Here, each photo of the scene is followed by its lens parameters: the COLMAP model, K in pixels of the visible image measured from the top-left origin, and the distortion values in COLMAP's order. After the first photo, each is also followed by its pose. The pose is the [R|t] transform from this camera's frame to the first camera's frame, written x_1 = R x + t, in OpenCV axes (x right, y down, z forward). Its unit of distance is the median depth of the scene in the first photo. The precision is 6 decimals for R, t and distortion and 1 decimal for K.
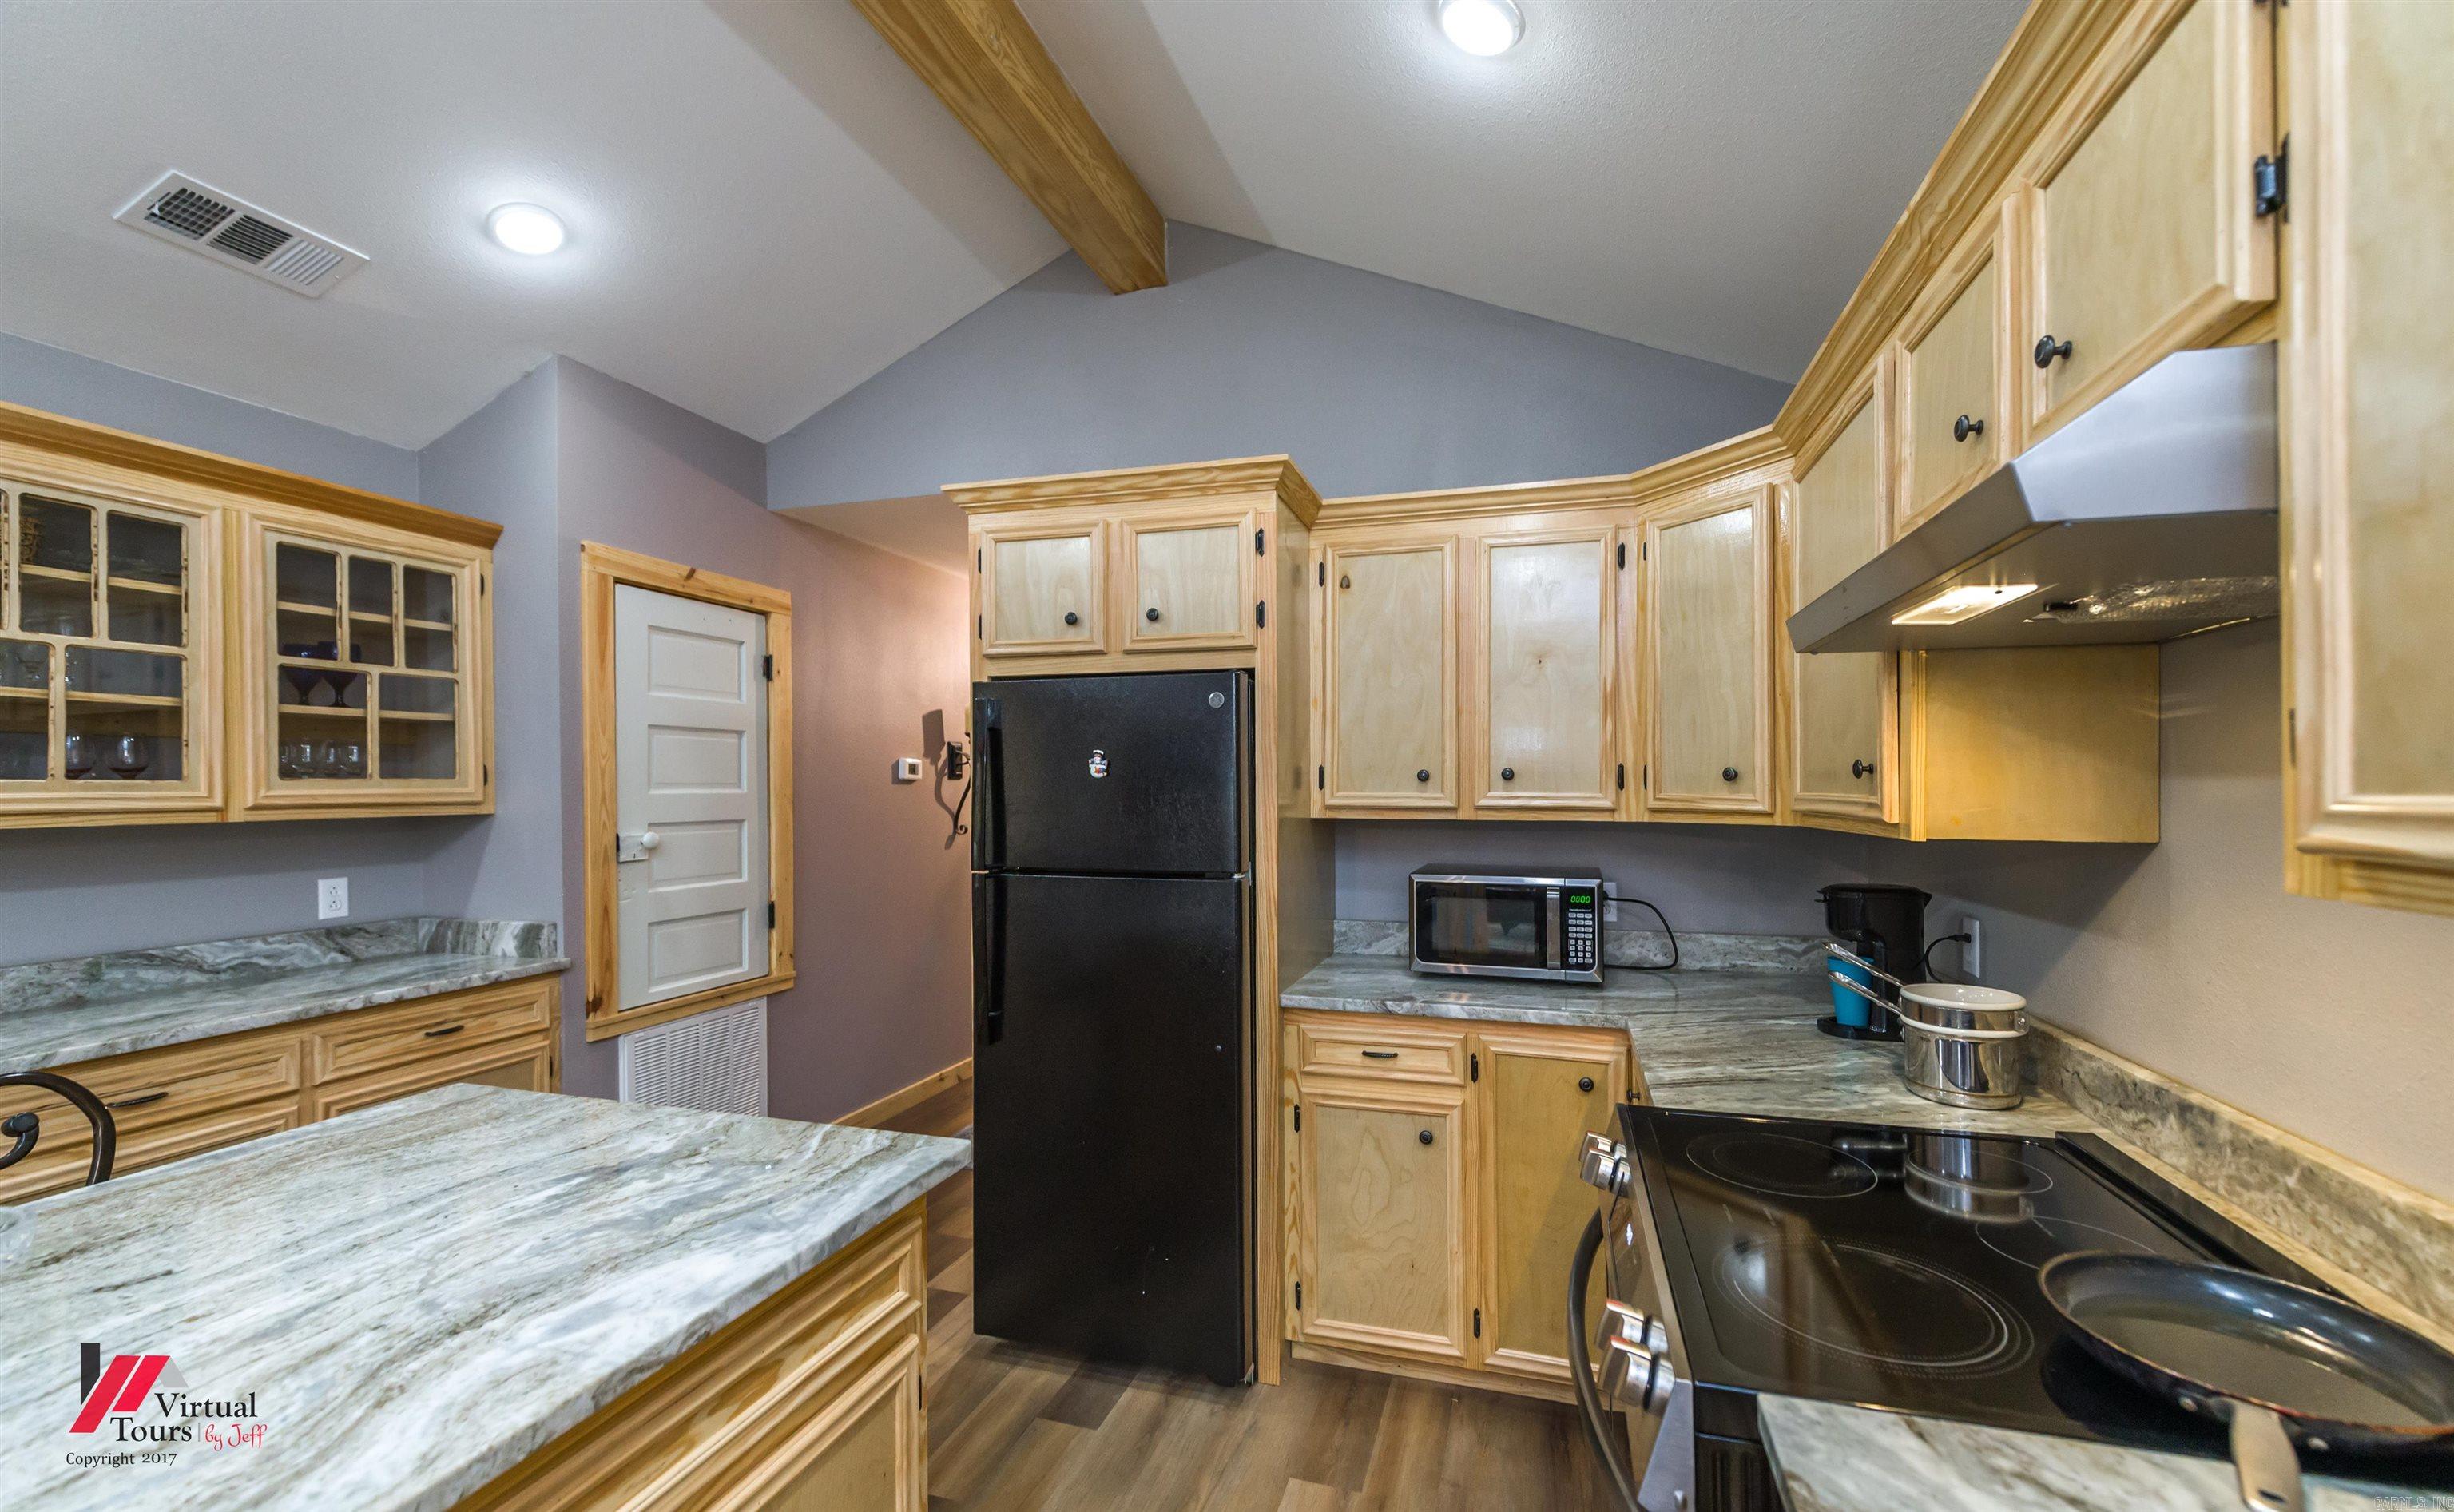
lens RADIAL K [[994.8, 0, 1272.8], [0, 994.8, 798.5], [0, 0, 1]] dist [-0.001013, -0.000124]
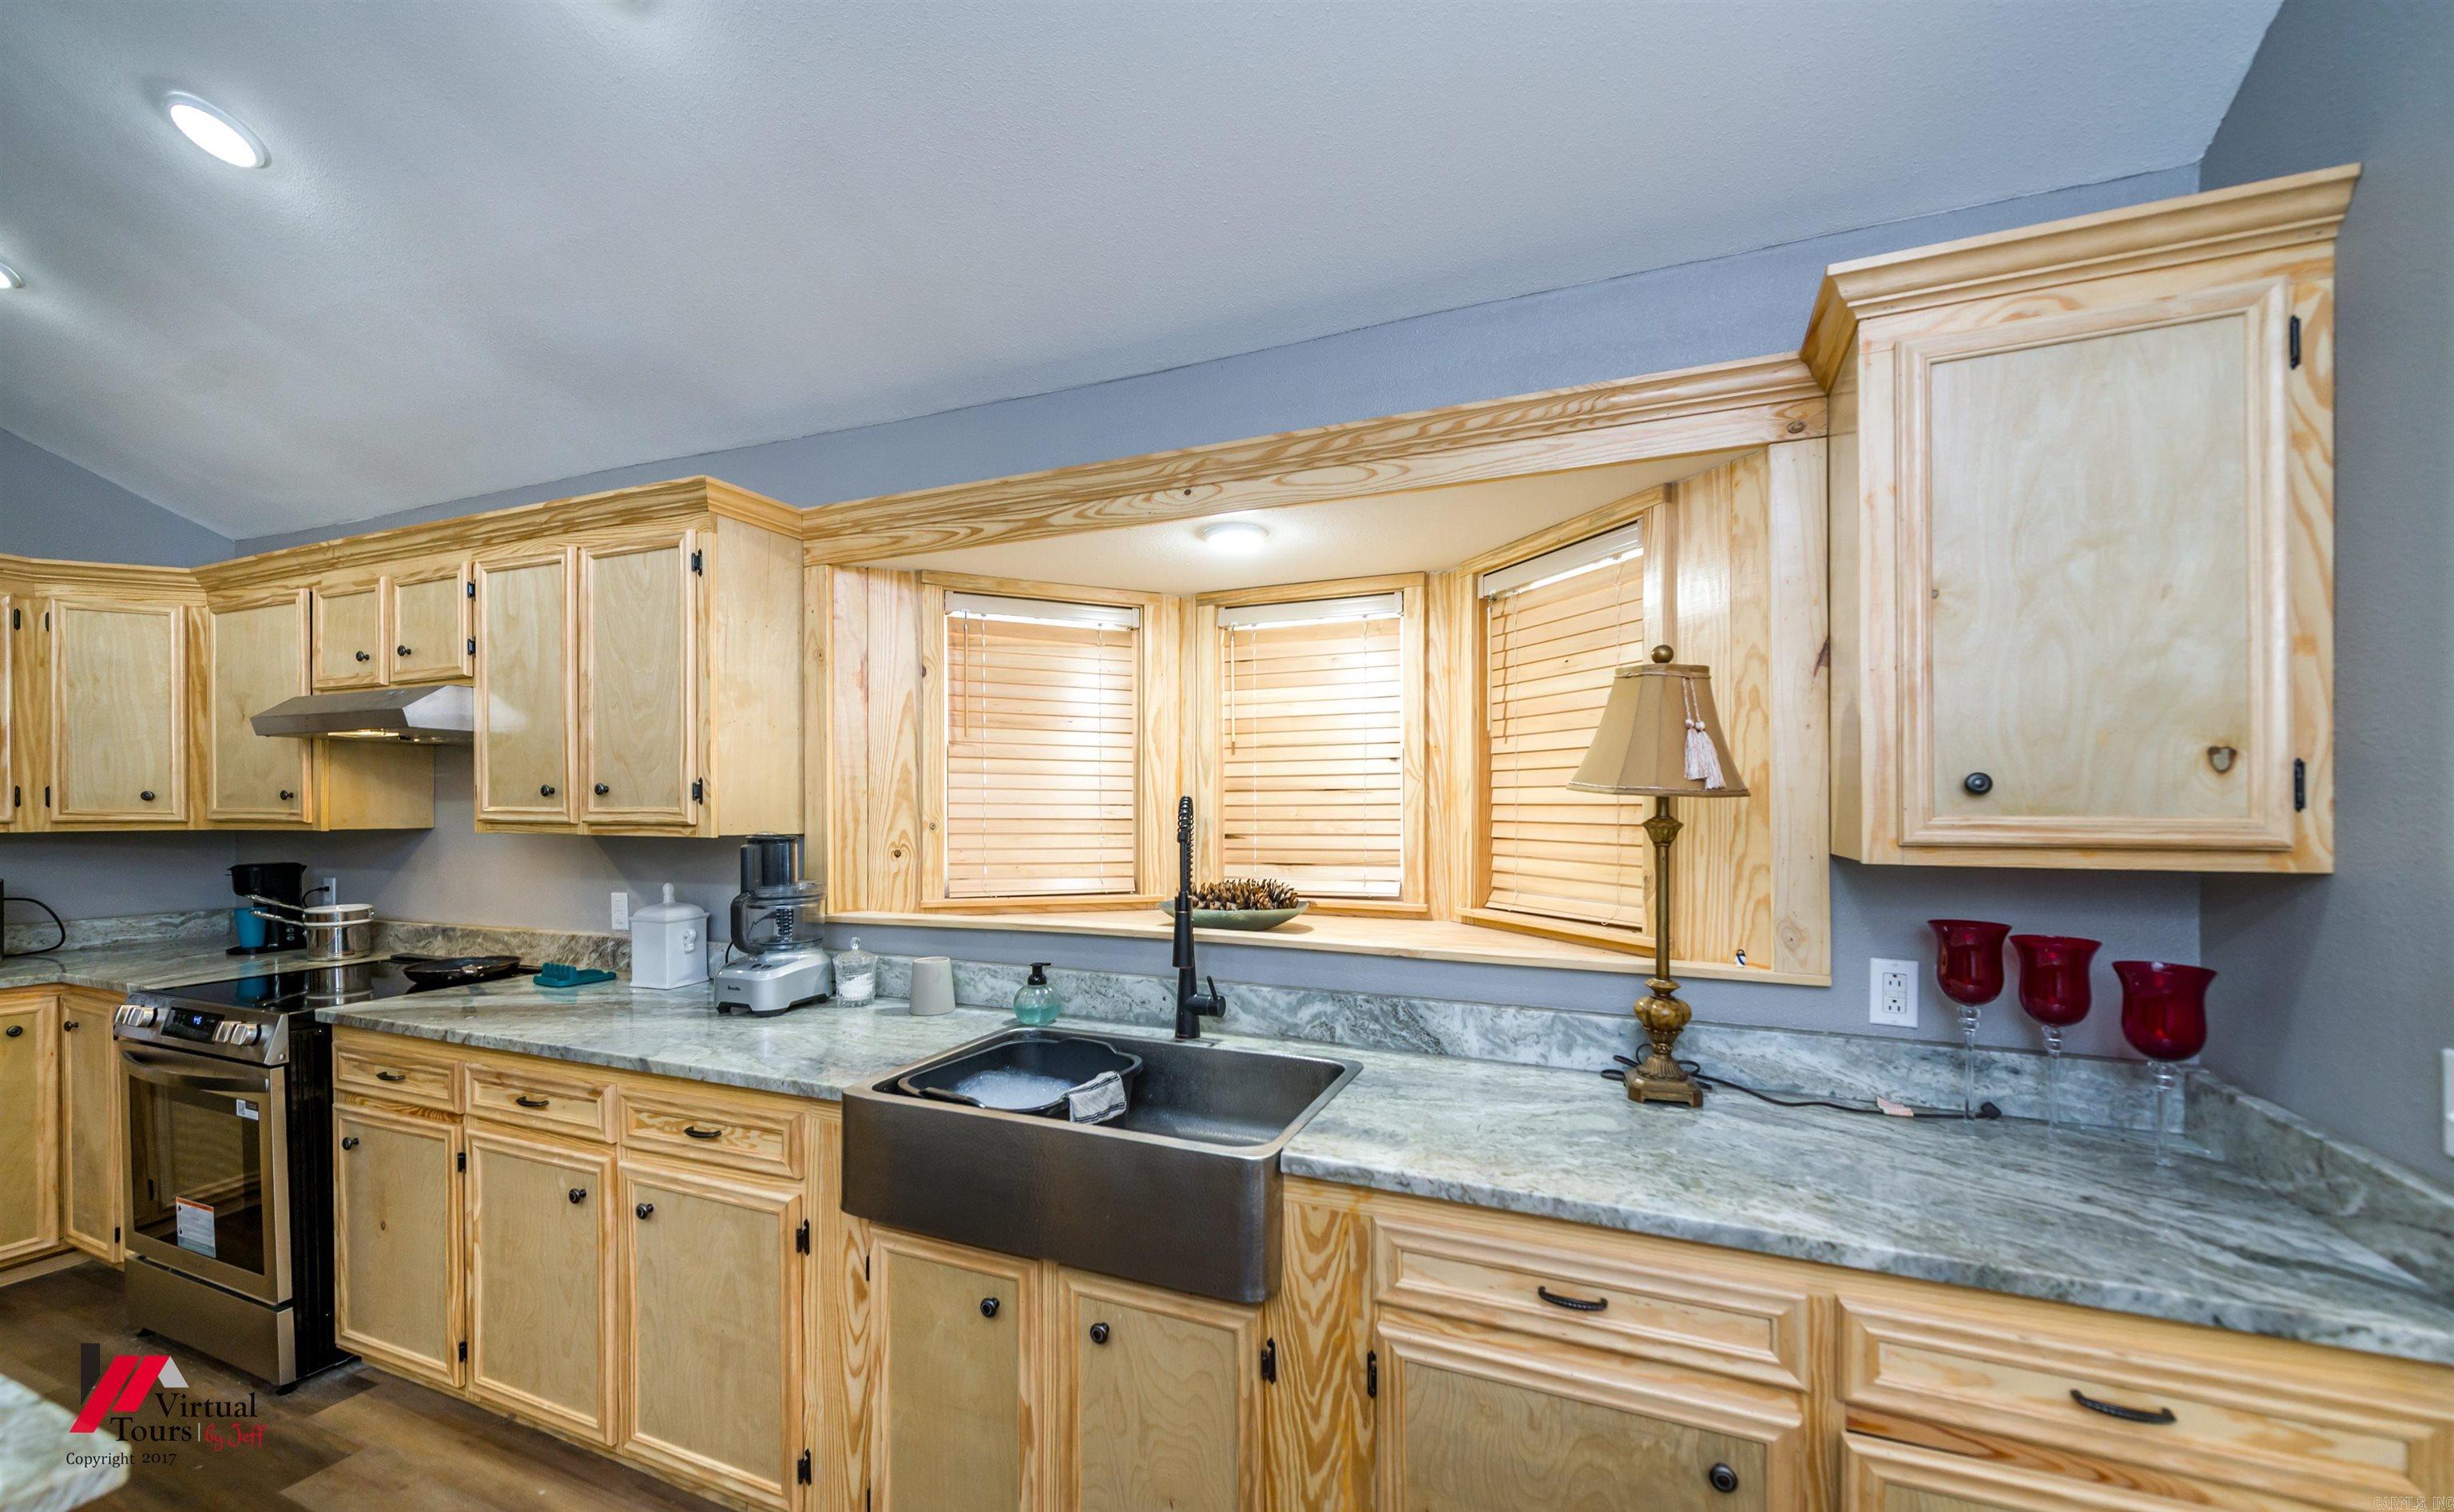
lens RADIAL K [[972.8, 0, 1183.9], [0, 972.8, 803.8], [0, 0, 1]] dist [0.002502, -0.000189]
pose [[0.154954, 0.004928, 0.987909, -0.647714], [0.010672, 0.999921, -0.006661, 0.012041], [-0.987864, 0.011575, 0.154889, -0.650878]]
